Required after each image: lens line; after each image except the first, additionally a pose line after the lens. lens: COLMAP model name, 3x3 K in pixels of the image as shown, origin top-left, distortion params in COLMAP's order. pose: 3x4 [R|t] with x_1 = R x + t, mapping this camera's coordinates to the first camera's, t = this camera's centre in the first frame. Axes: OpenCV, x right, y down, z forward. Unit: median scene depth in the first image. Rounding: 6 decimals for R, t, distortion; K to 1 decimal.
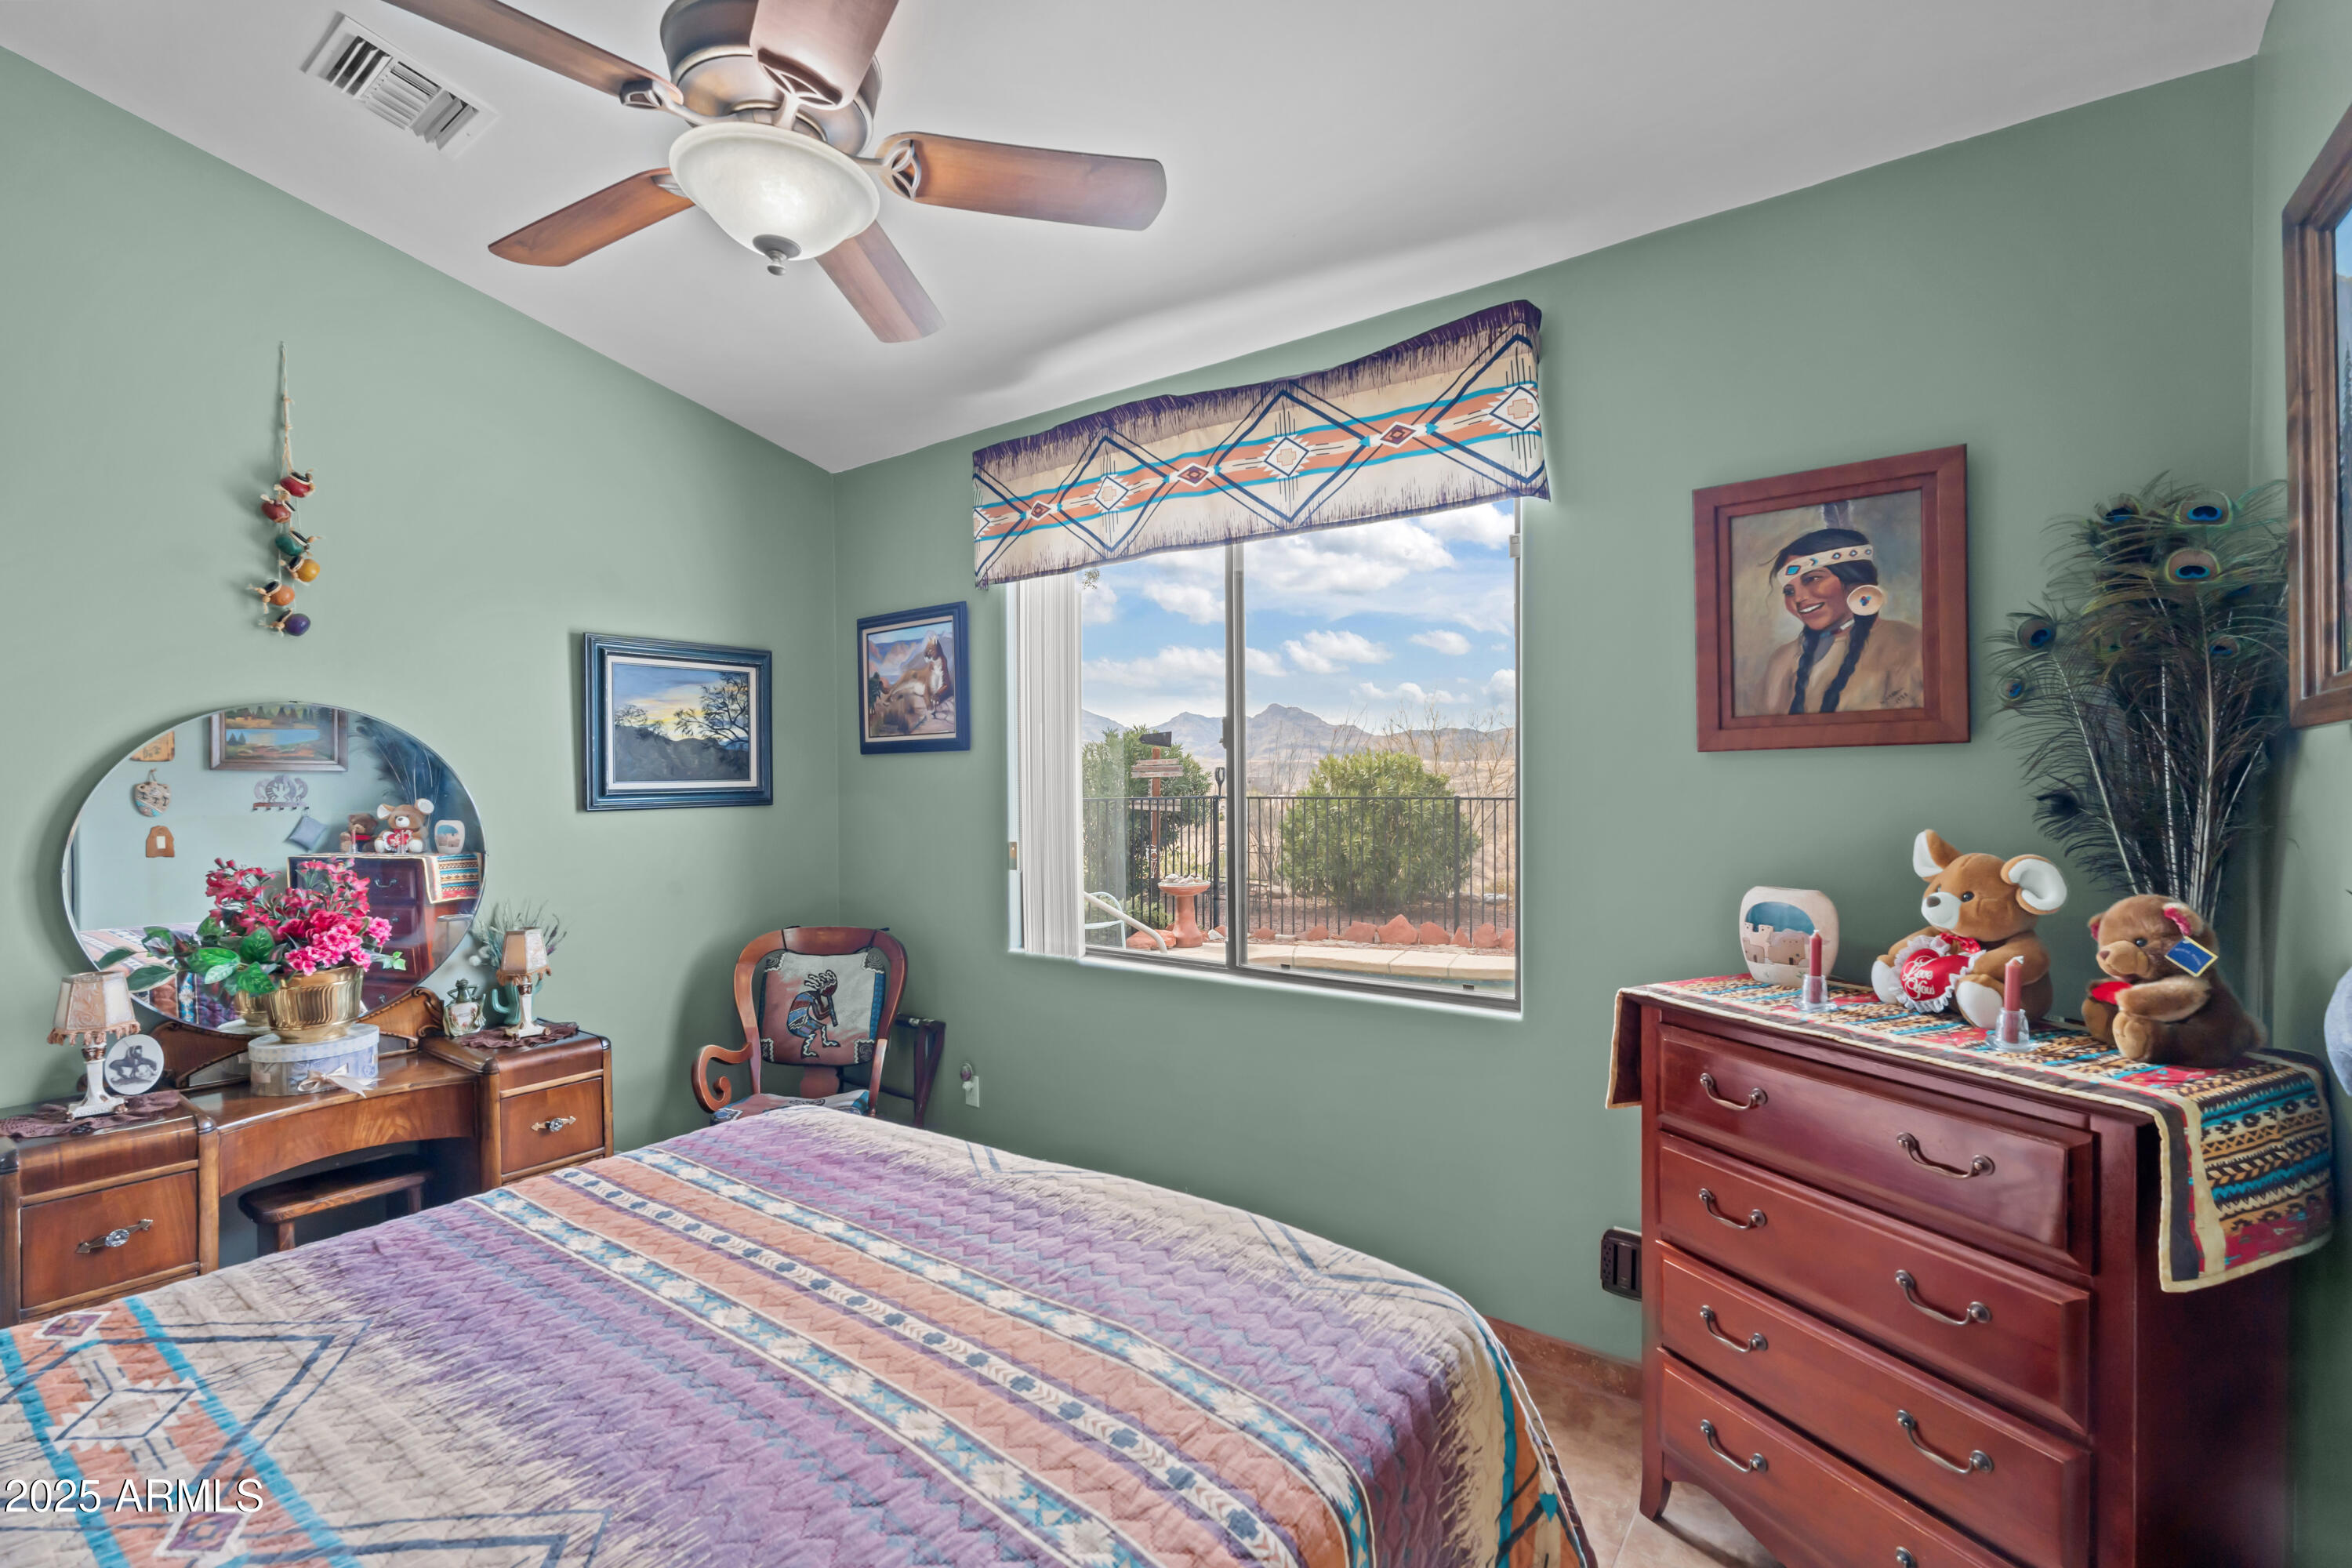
lens RADIAL K [[1039.3, 0, 1177.3], [0, 1039.3, 803.4], [0, 0, 1]] dist [-0.003762, 0.000991]
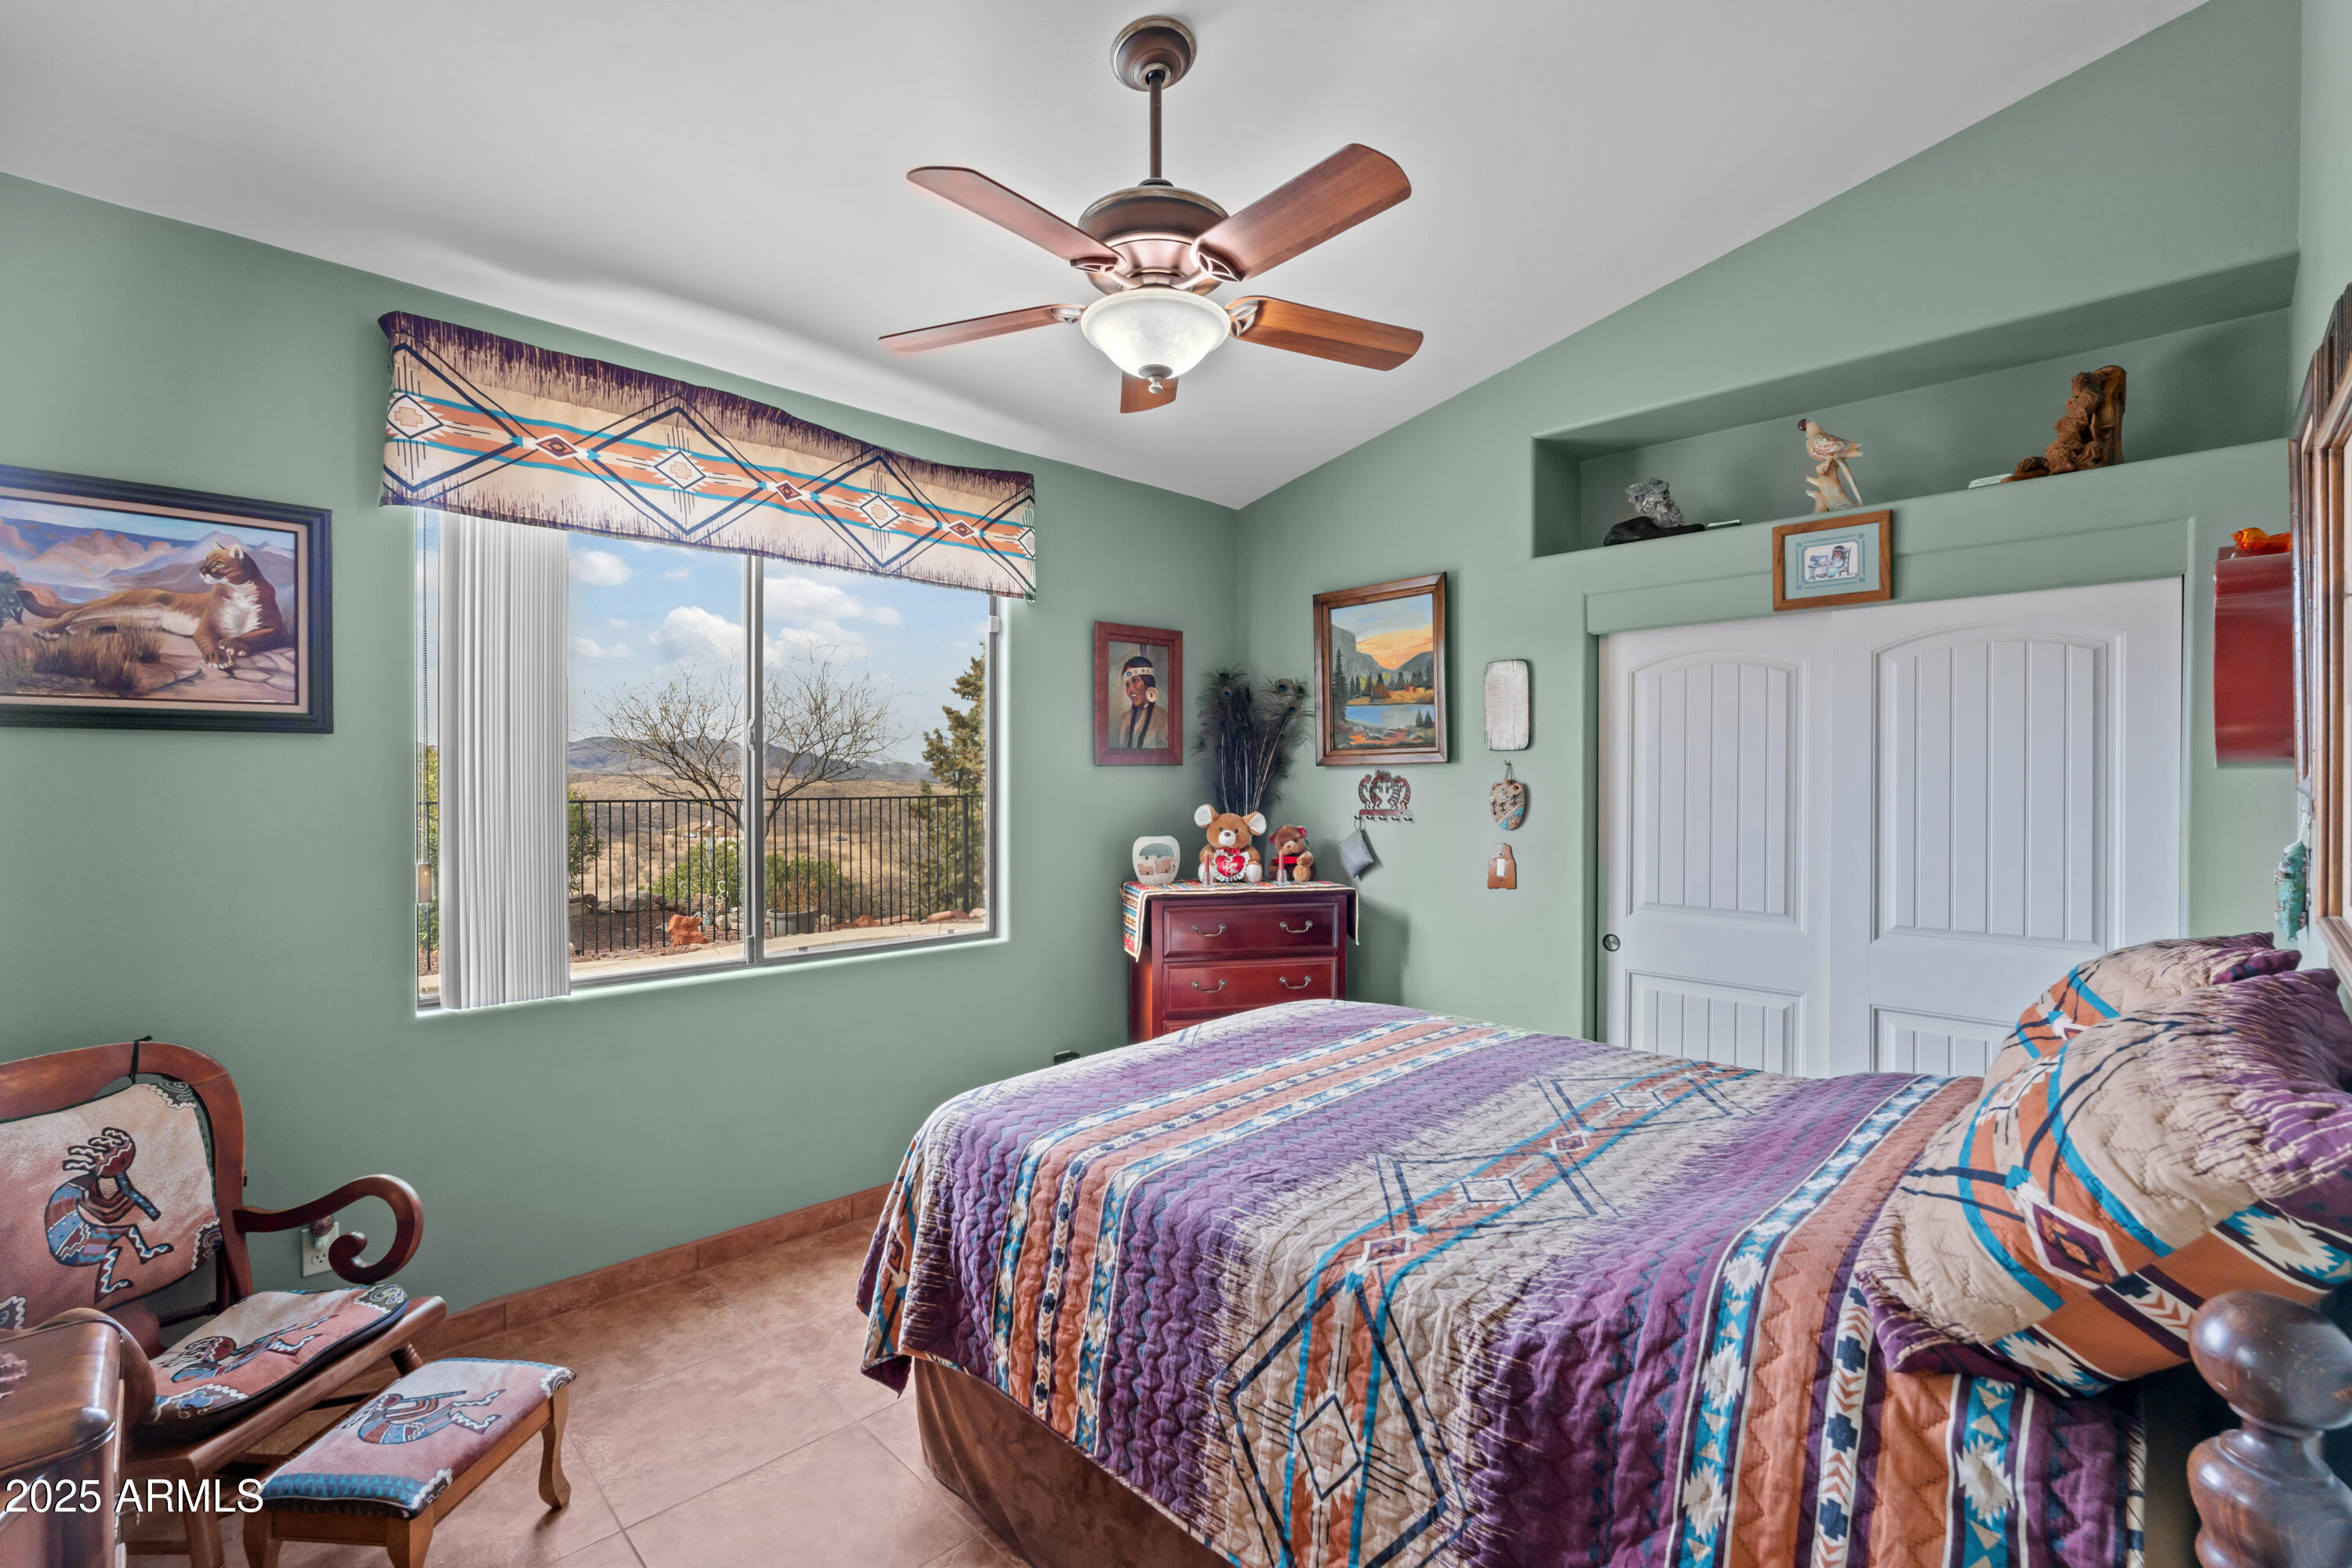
lens RADIAL K [[1039.3, 0, 1185.5], [0, 1039.3, 786.1], [0, 0, 1]] dist [-0.003762, 0.000991]
pose [[0.149747, 0.000146, 0.988724, -1.075058], [0.020647, 0.999781, -0.003275, -0.005320], [-0.988509, 0.020905, 0.149711, 0.497040]]
